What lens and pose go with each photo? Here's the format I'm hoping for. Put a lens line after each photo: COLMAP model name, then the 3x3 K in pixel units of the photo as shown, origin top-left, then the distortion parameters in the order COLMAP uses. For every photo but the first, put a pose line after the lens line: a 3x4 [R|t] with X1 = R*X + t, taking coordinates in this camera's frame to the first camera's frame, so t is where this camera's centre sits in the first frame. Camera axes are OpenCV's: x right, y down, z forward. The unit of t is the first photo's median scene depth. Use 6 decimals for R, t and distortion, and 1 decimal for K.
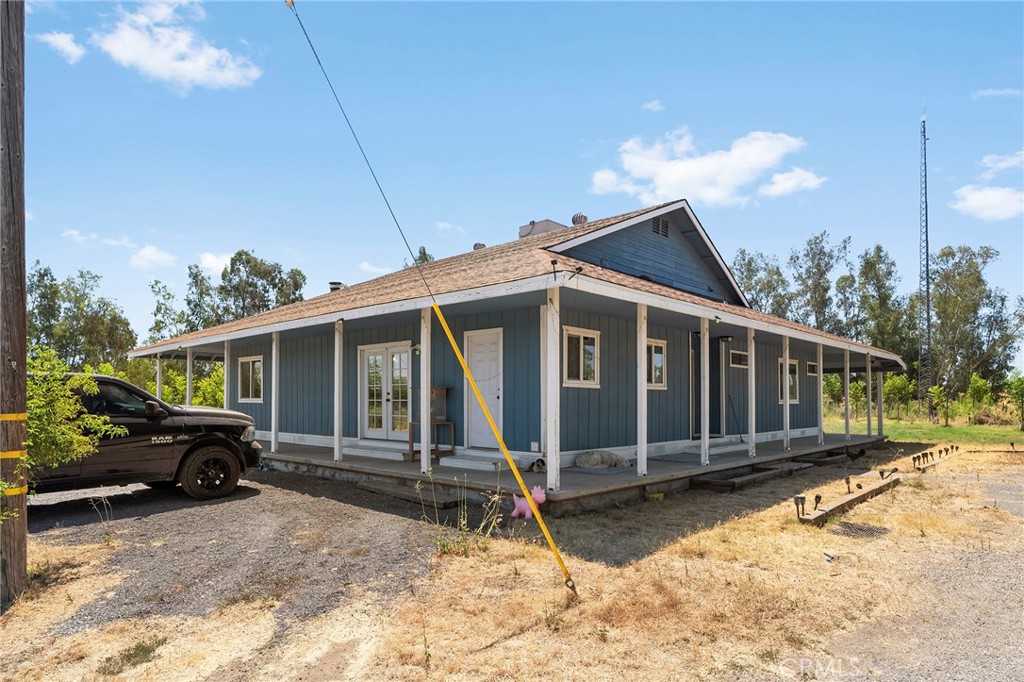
lens RADIAL K [[598.4, 0, 512.0], [0, 598.4, 341.0], [0, 0, 1]] dist [0.001370, 0.000000]
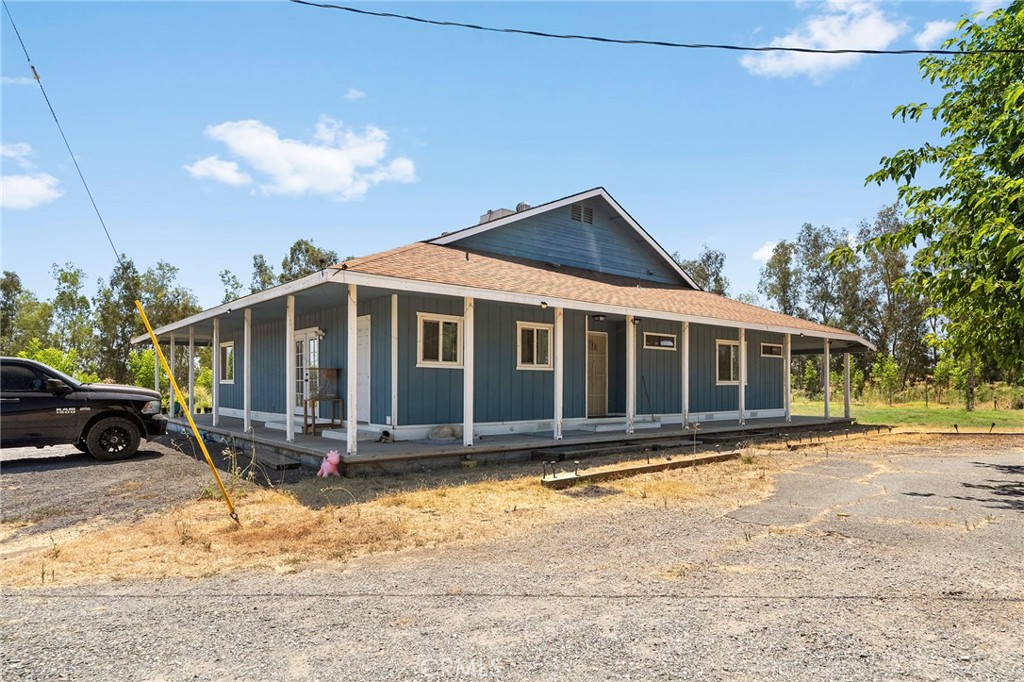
lens RADIAL K [[609.6, 0, 512.0], [0, 609.6, 341.0], [0, 0, 1]] dist [-0.001801, 0.002130]
pose [[0.992820, -0.007761, -0.119367, 0.329294], [0.010988, 0.999591, 0.026401, -0.000503], [0.119114, -0.027523, 0.992499, -0.088236]]
